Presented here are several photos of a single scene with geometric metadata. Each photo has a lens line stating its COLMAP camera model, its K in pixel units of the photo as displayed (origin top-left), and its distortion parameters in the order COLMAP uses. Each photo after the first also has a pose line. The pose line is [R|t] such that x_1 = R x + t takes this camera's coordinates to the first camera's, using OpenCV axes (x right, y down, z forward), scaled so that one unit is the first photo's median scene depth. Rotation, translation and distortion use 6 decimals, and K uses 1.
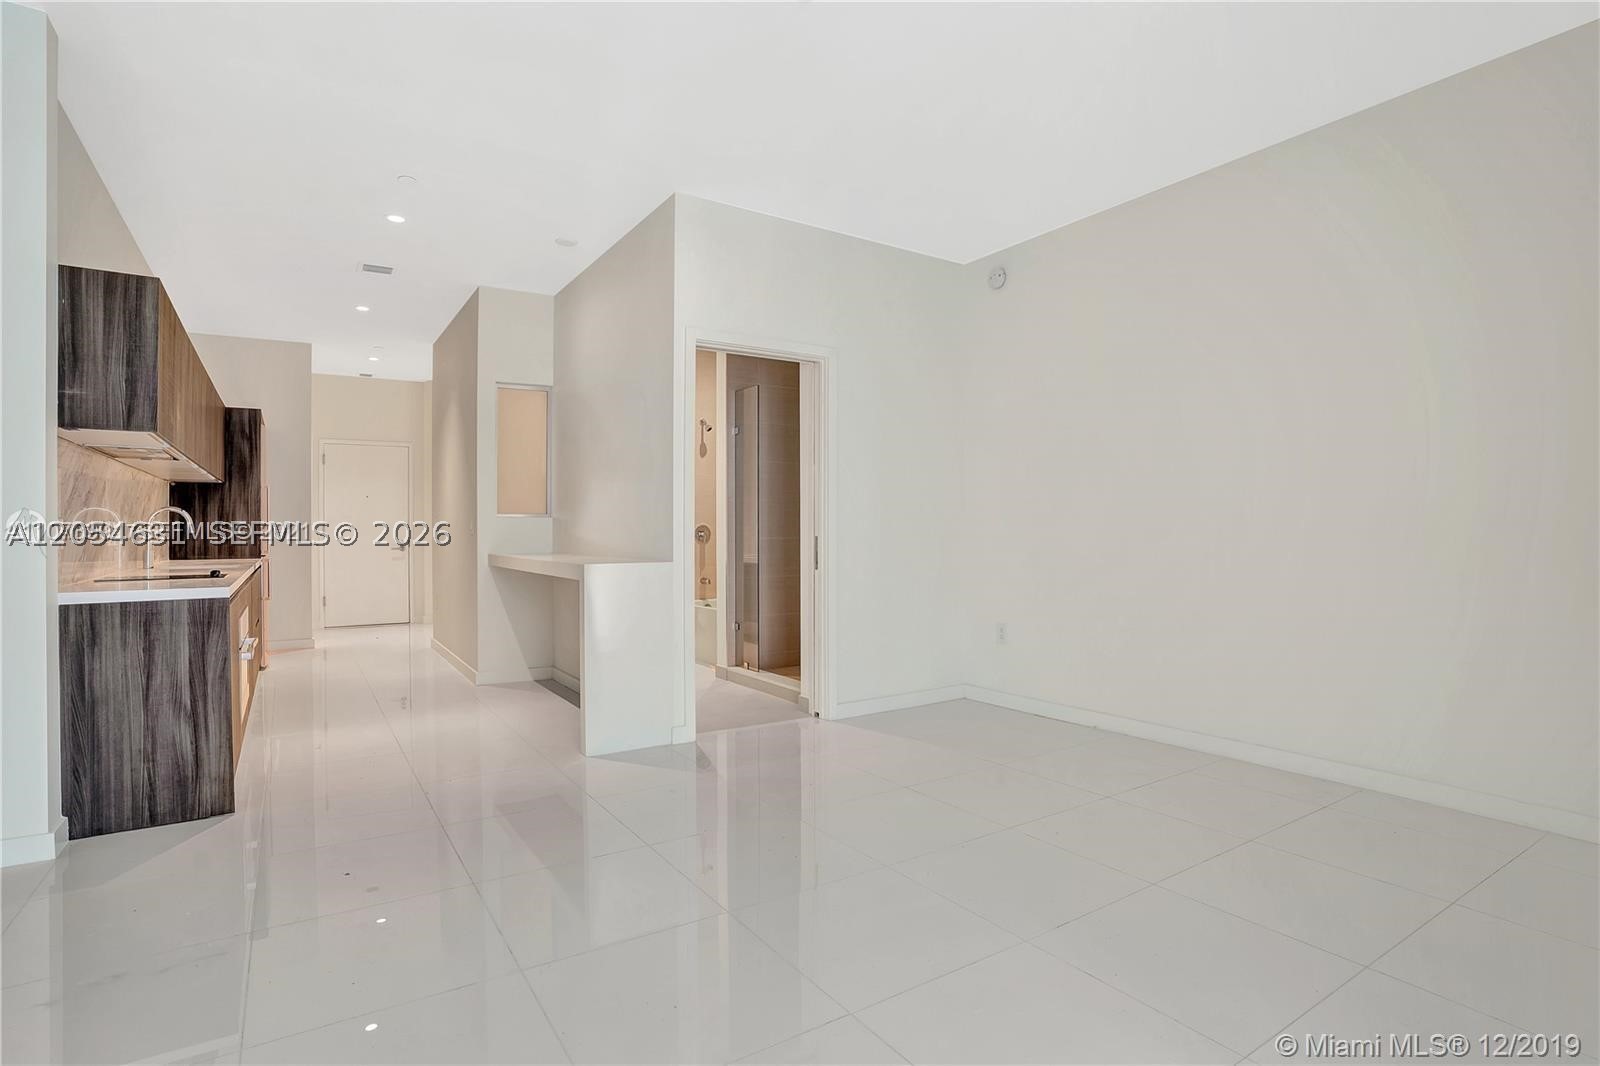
lens RADIAL K [[805.8, 0, 839.1], [0, 805.8, 532.5], [0, 0, 1]] dist [-0.035429, 0.009561]
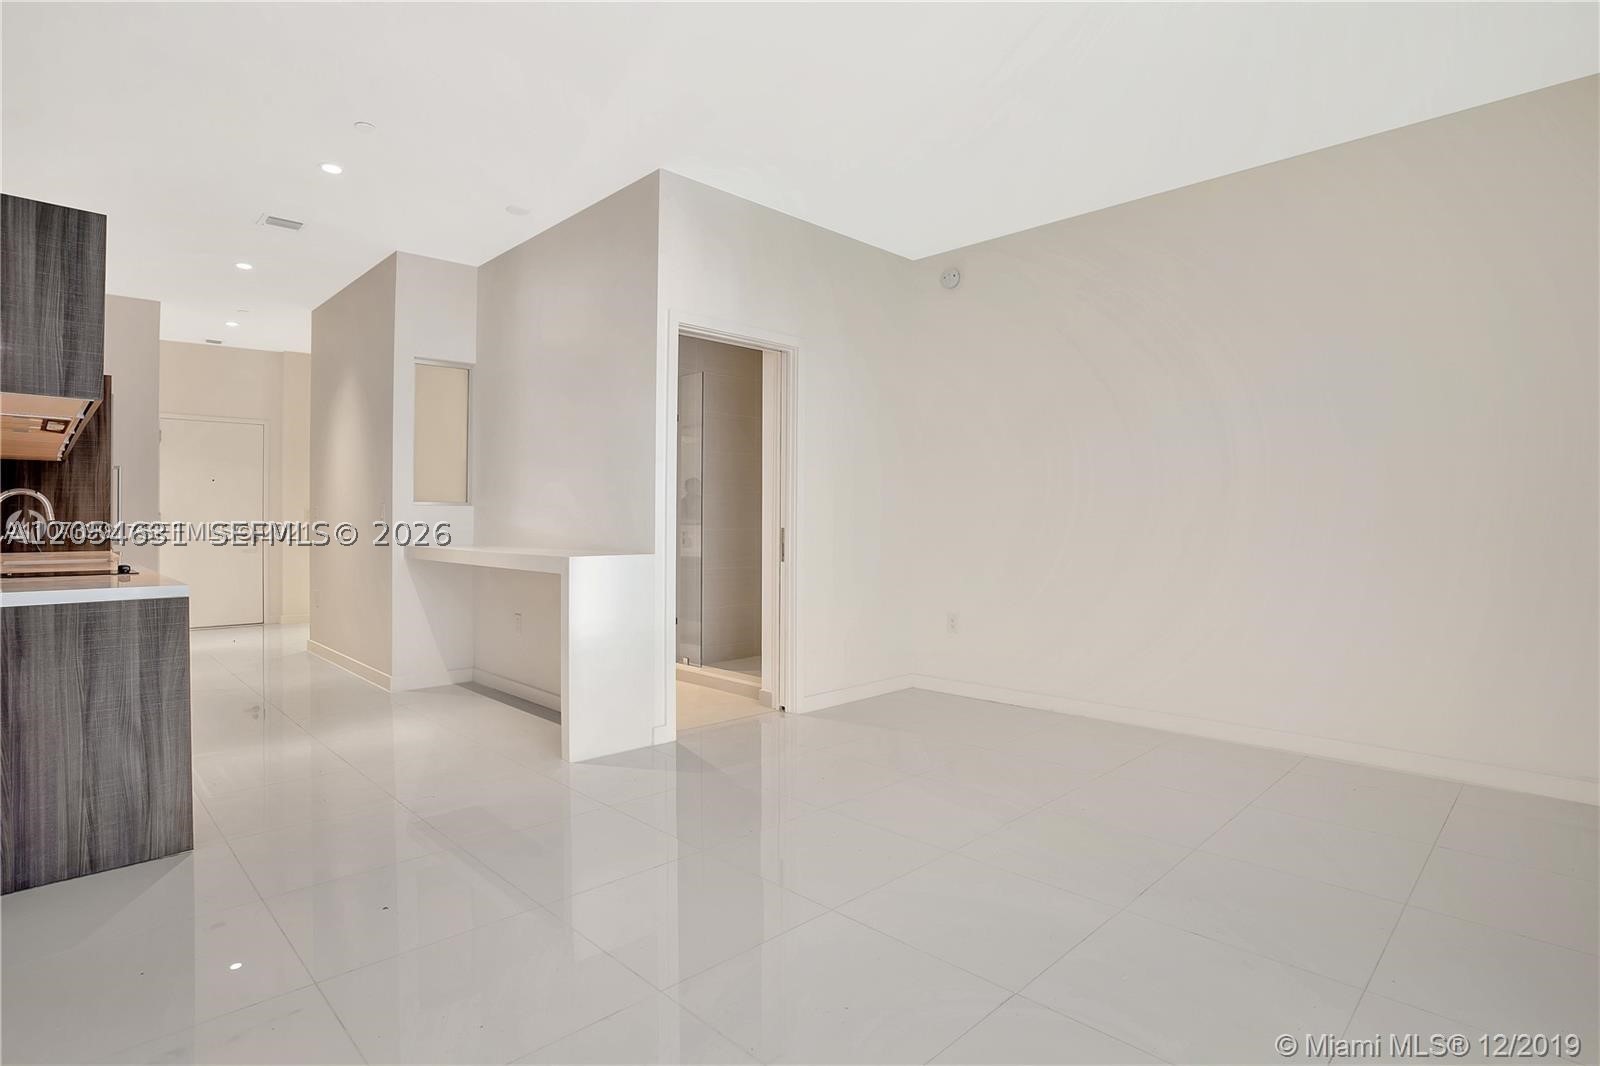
lens RADIAL K [[805.8, 0, 837.6], [0, 805.8, 523.3], [0, 0, 1]] dist [-0.035429, 0.009561]
pose [[0.980763, 0.005995, 0.195112, -0.172350], [-0.005733, 0.999982, -0.001910, 0.000381], [-0.195120, 0.000755, 0.980779, 0.021431]]
